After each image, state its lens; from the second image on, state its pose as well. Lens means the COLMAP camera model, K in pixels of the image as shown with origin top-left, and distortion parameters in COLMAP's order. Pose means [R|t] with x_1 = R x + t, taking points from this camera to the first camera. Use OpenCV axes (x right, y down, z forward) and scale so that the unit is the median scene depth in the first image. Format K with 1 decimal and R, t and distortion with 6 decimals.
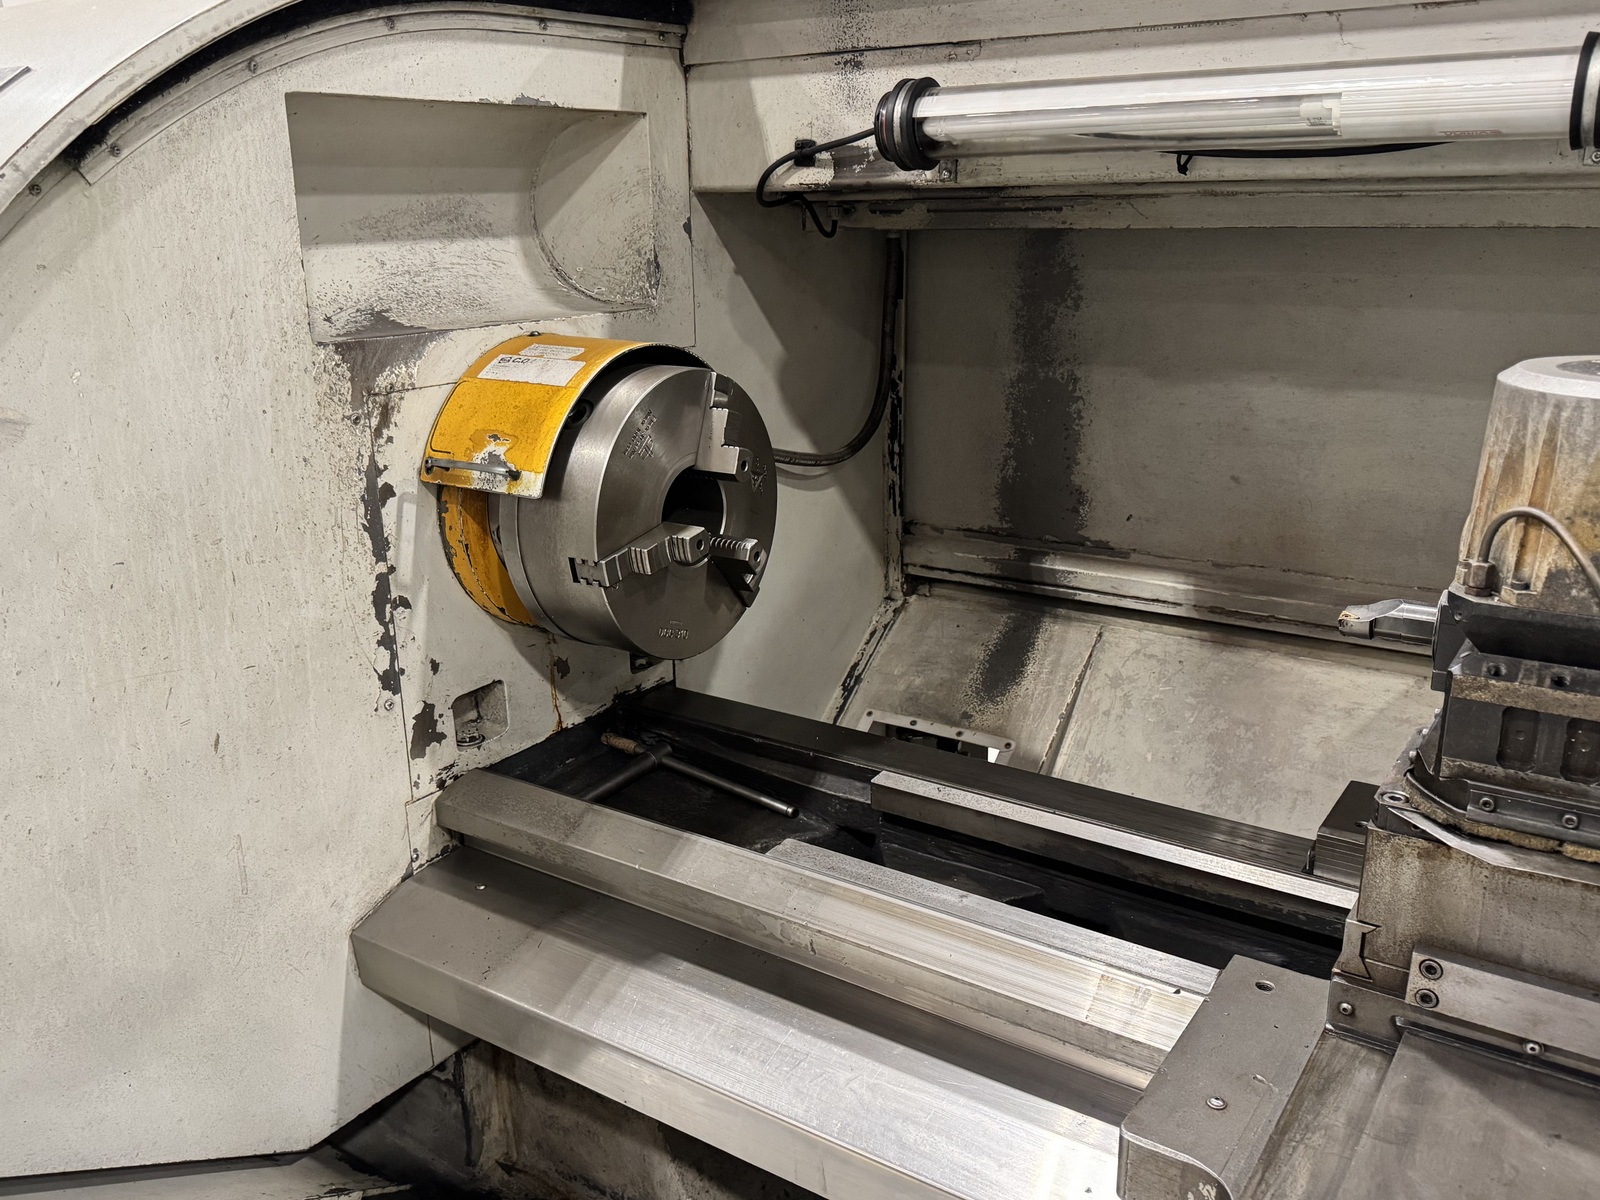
lens RADIAL K [[1354.0, 0, 799.8], [0, 1354.0, 595.4], [0, 0, 1]] dist [0.067826, -0.000266]
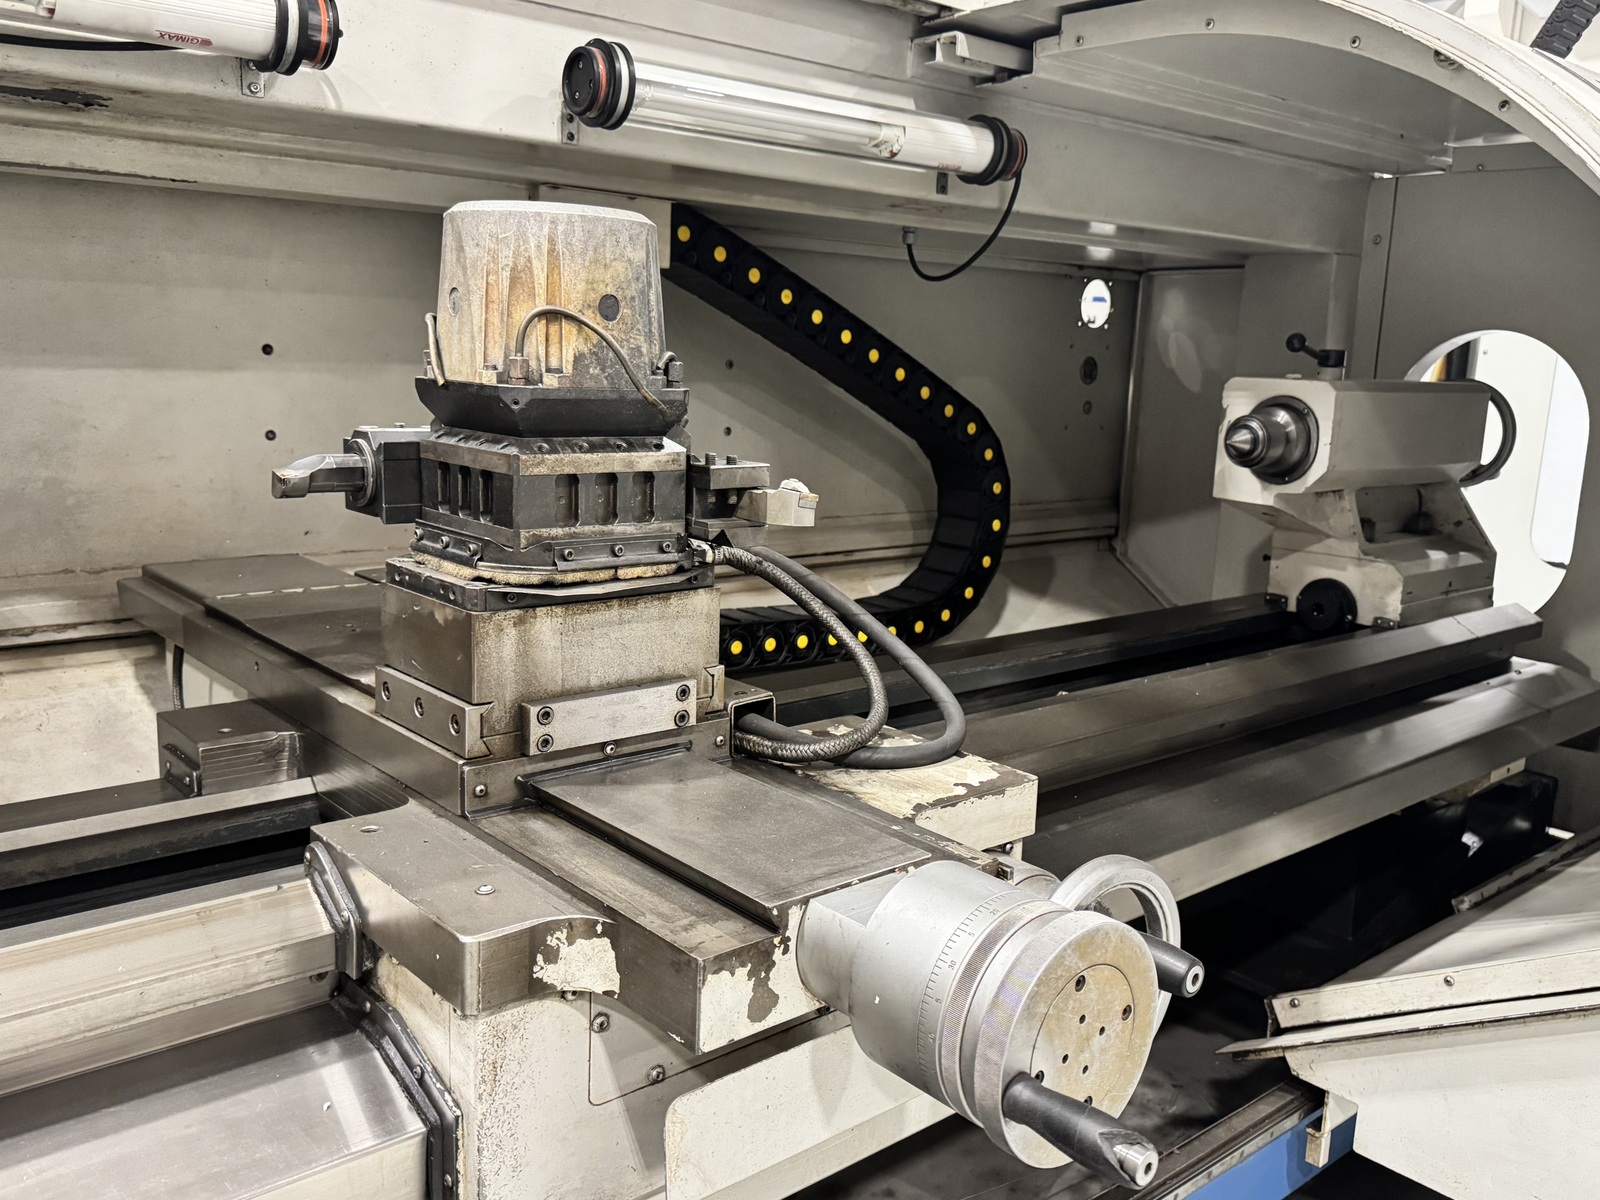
lens RADIAL K [[1354.0, 0, 800.5], [0, 1354.0, 605.1], [0, 0, 1]] dist [0.067826, -0.000266]
pose [[0.279426, -0.152674, 0.947951, -0.602427], [0.230748, 0.969021, 0.088050, 0.139590], [-0.932028, 0.194134, 0.305999, 0.463645]]
